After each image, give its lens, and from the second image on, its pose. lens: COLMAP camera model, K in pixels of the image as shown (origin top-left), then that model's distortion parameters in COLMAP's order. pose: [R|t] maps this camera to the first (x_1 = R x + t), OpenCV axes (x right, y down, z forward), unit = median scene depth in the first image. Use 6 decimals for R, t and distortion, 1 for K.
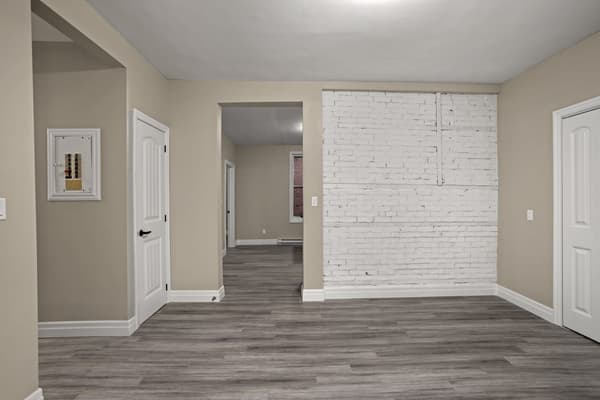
lens RADIAL K [[291.5, 0, 299.3], [0, 291.5, 197.1], [0, 0, 1]] dist [-0.039993, 0.022955]
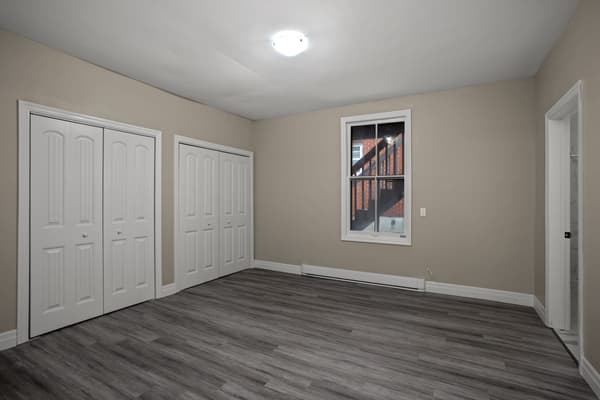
lens RADIAL K [[291.5, 0, 302.9], [0, 291.5, 200.5], [0, 0, 1]] dist [-0.039993, 0.022955]
pose [[-0.868413, -0.000138, 0.495842, -0.277951], [0.000382, 0.999999, 0.000948, 0.005851], [-0.495842, 0.001012, -0.868412, 1.284407]]
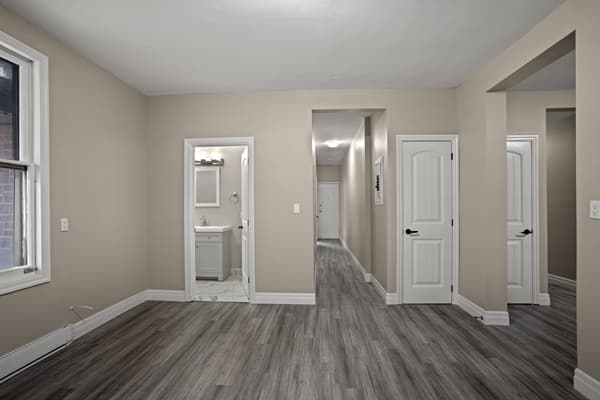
lens RADIAL K [[291.5, 0, 302.9], [0, 291.5, 201.8], [0, 0, 1]] dist [-0.039993, 0.022955]
pose [[-0.074345, -0.006640, -0.997210, 0.728605], [0.005994, 0.999957, -0.007105, 0.002713], [0.997215, -0.006505, -0.074302, 0.631961]]
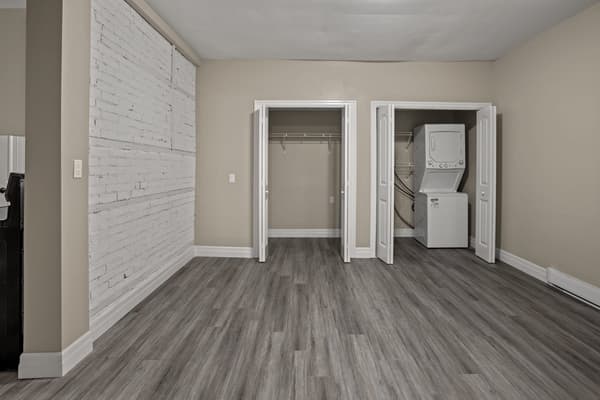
lens RADIAL K [[323.8, 0, 303.9], [0, 323.8, 160.7], [0, 0, 1]] dist [-0.039550, 0.005781]
pose [[0.020008, 0.017190, 0.999652, -0.612937], [-0.006487, 0.999833, -0.017063, 0.010090], [-0.999779, -0.006144, 0.020116, 0.715828]]
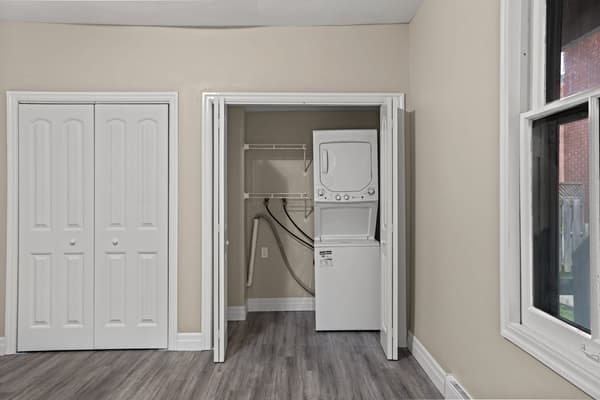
lens RADIAL K [[450.0, 0, 305.6], [0, 450.0, 197.0], [0, 0, 1]] dist [0.037458, 0.009736]
pose [[0.005843, 0.003371, 0.999977, -0.385509], [0.001840, 0.999993, -0.003382, 0.006142], [-0.999981, 0.001860, 0.005837, 0.145603]]
